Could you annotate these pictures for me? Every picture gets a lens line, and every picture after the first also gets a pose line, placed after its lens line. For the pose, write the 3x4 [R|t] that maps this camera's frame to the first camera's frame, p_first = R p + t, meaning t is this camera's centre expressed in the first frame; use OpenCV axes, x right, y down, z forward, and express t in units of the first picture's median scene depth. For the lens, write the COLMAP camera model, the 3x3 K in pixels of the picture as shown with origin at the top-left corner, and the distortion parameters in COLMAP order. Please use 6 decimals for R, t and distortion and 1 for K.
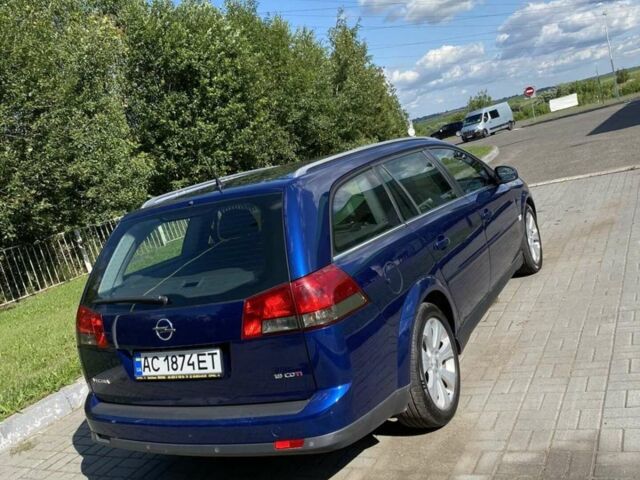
lens RADIAL K [[668.9, 0, 319.5], [0, 668.9, 214.5], [0, 0, 1]] dist [0.005833, -0.001225]
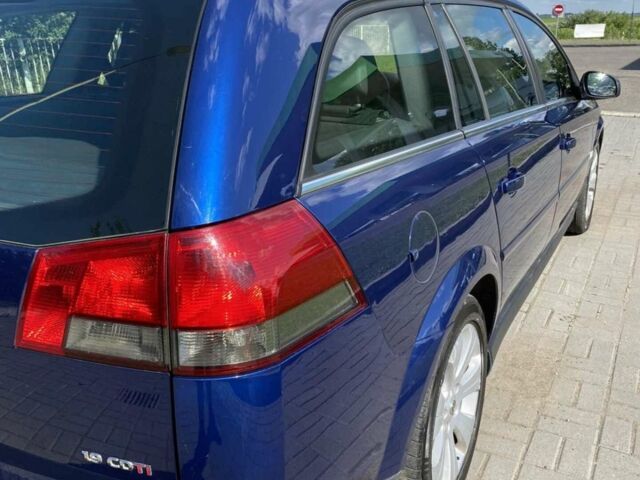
lens RADIAL K [[668.9, 0, 319.5], [0, 668.9, 214.5], [0, 0, 1]] dist [0.005833, -0.001225]
pose [[0.974016, 0.219249, 0.056776, 0.008639], [-0.225901, 0.958430, 0.174301, 0.008121], [-0.016200, -0.182597, 0.983054, 0.433880]]
